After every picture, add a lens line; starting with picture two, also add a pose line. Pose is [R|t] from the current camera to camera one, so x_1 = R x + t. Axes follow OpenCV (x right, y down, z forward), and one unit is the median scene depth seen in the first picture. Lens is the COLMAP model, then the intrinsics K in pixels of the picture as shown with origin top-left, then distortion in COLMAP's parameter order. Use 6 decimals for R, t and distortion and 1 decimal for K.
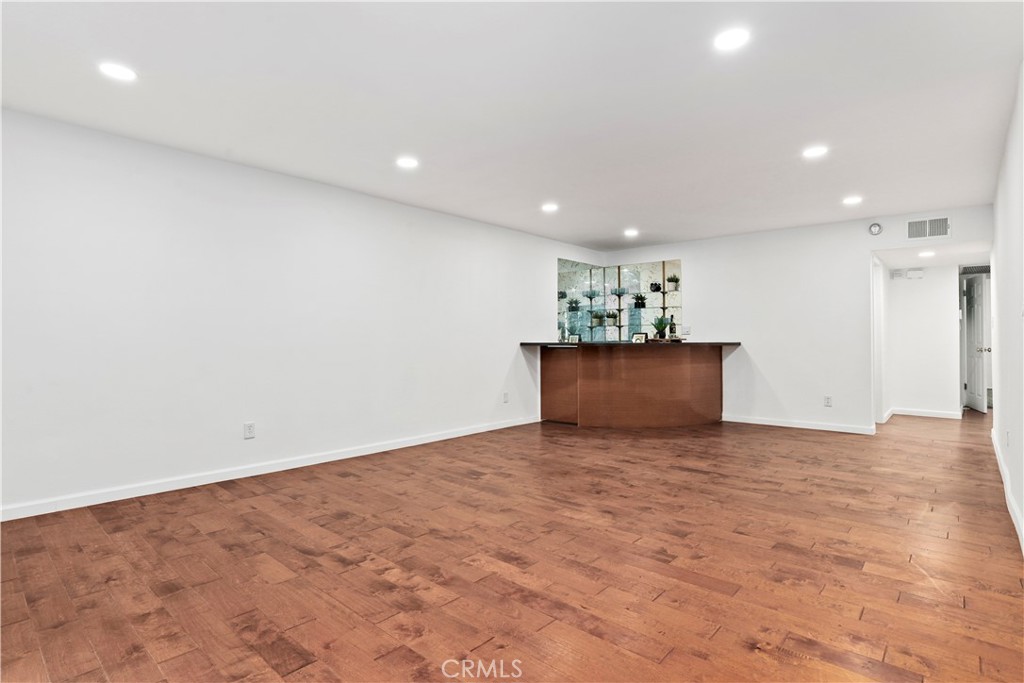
lens RADIAL K [[514.6, 0, 518.0], [0, 514.6, 340.6], [0, 0, 1]] dist [-0.001802, 0.000121]
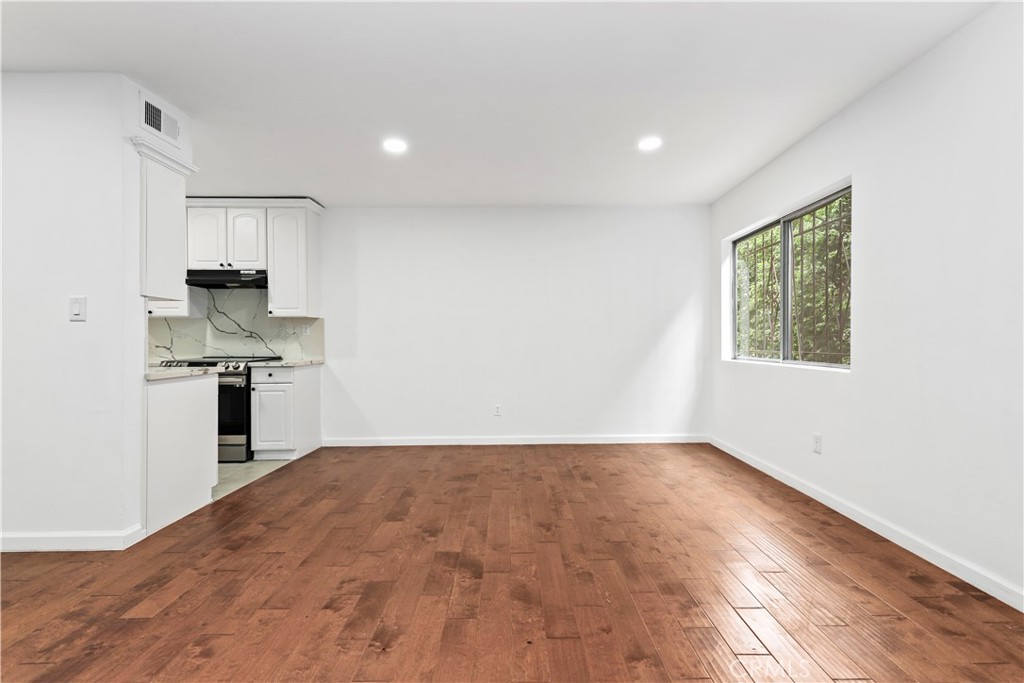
lens RADIAL K [[475.6, 0, 511.9], [0, 475.6, 337.8], [0, 0, 1]] dist [0.010123, 0.000060]
pose [[-0.663301, 0.003308, 0.748345, -0.289675], [0.004965, 0.999988, -0.000019, 0.003416], [-0.748336, 0.003703, -0.663309, 1.083066]]
